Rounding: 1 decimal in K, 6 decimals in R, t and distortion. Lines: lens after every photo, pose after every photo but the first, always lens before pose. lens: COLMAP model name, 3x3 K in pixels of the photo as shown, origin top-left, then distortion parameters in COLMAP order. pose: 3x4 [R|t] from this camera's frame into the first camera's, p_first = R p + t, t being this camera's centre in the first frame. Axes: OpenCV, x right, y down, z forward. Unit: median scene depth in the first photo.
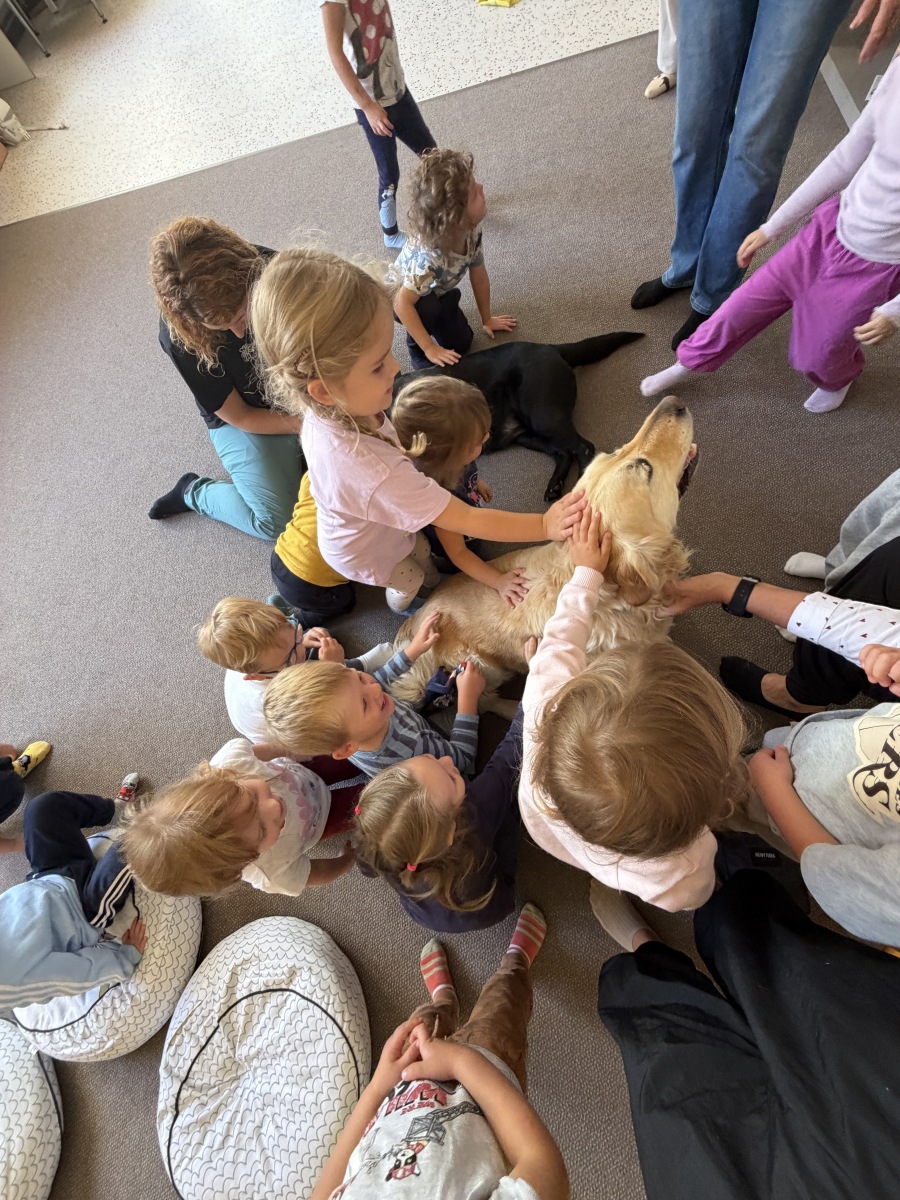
lens RADIAL K [[471.3, 0, 450.5], [0, 471.3, 595.8], [0, 0, 1]] dist [0.001135, -0.000193]
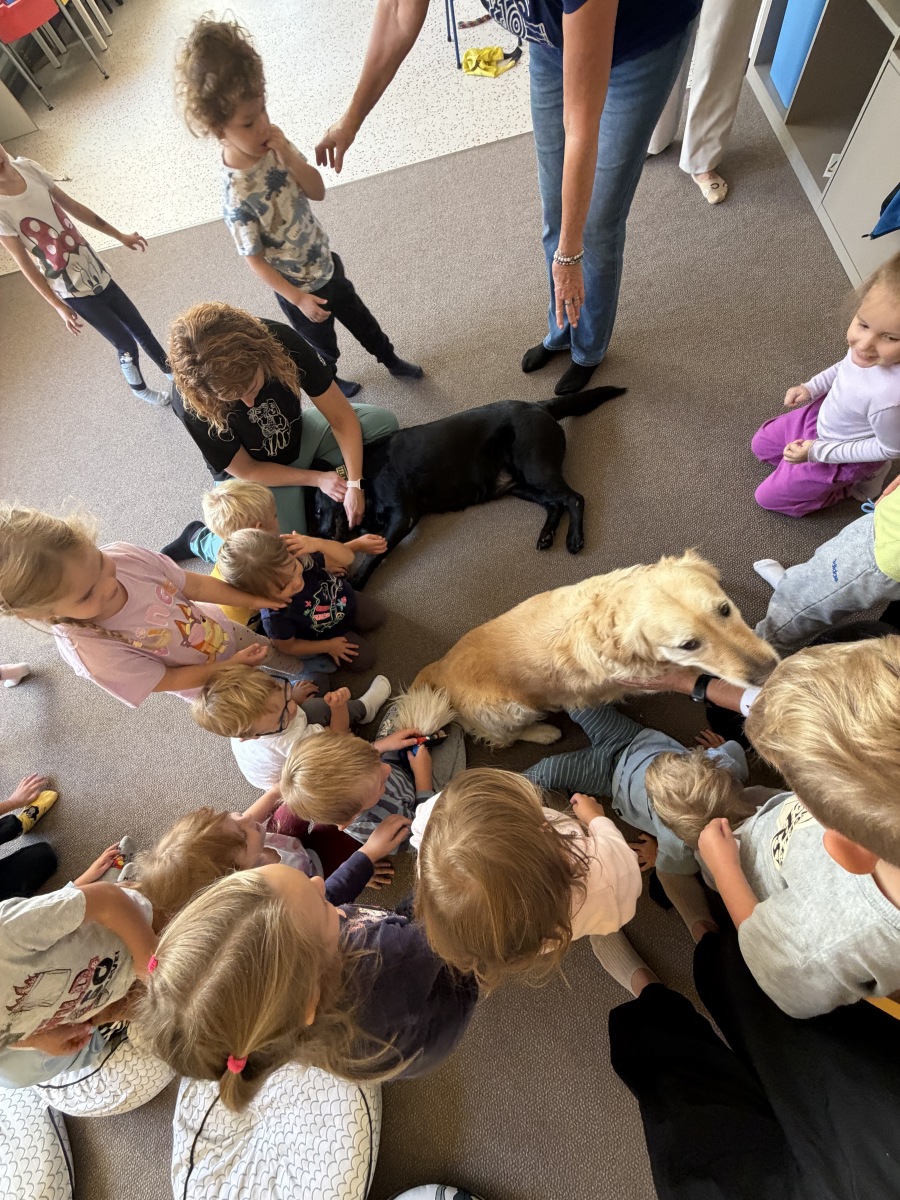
lens RADIAL K [[471.3, 0, 450.7], [0, 471.3, 595.2], [0, 0, 1]] dist [0.001135, -0.000193]
pose [[0.999717, -0.013624, 0.019480, -0.016451], [0.014227, 0.999414, -0.031134, -0.064896], [-0.019044, 0.031402, 0.999325, -0.045224]]
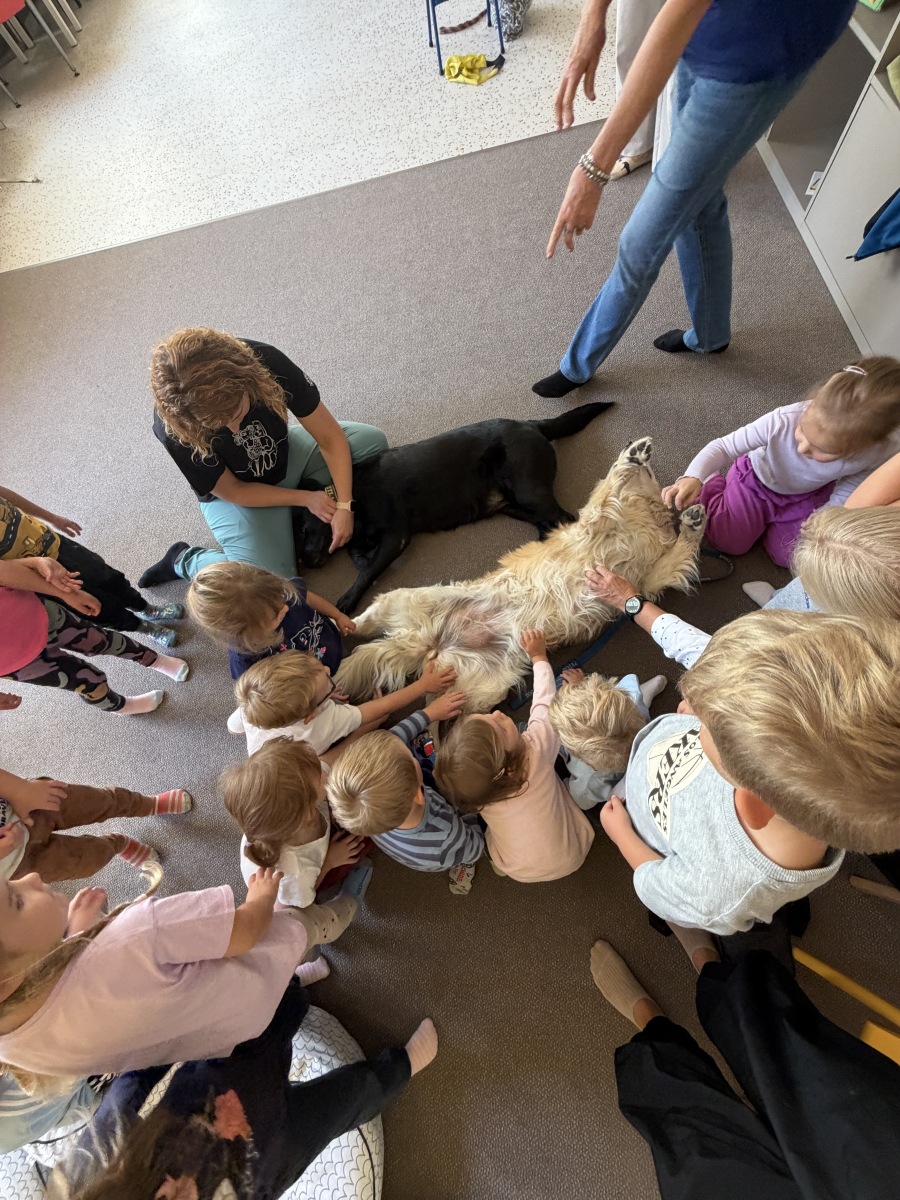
lens RADIAL K [[471.3, 0, 451.1], [0, 471.3, 593.2], [0, 0, 1]] dist [0.001135, -0.000193]
pose [[0.998382, -0.028649, 0.049122, -0.028472], [0.030017, 0.999175, -0.027348, -0.119232], [-0.048298, 0.028778, 0.998418, -0.034742]]
